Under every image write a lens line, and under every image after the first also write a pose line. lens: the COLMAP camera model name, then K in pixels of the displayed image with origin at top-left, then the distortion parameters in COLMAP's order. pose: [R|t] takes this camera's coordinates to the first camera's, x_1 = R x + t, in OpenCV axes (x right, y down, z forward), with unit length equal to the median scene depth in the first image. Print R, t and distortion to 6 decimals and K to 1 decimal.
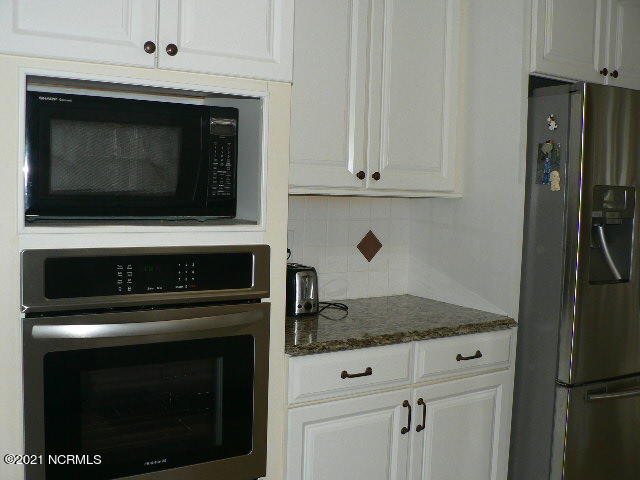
lens RADIAL K [[706.6, 0, 320.0], [0, 706.6, 240.0], [0, 0, 1]] dist [-0.187356, 0.170082]
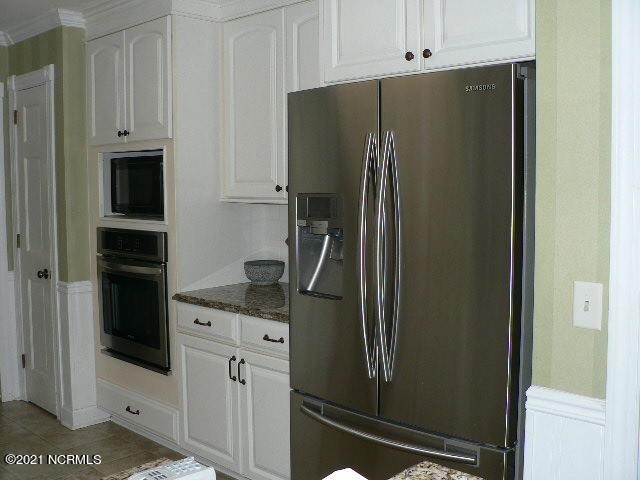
lens RADIAL K [[706.6, 0, 320.0], [0, 706.6, 240.0], [0, 0, 1]] dist [-0.187356, 0.170082]
pose [[0.229668, 0.051784, -0.971890, 1.423512], [-0.063366, 0.997260, 0.038162, -0.054660], [0.971204, 0.052820, 0.232320, 0.808168]]
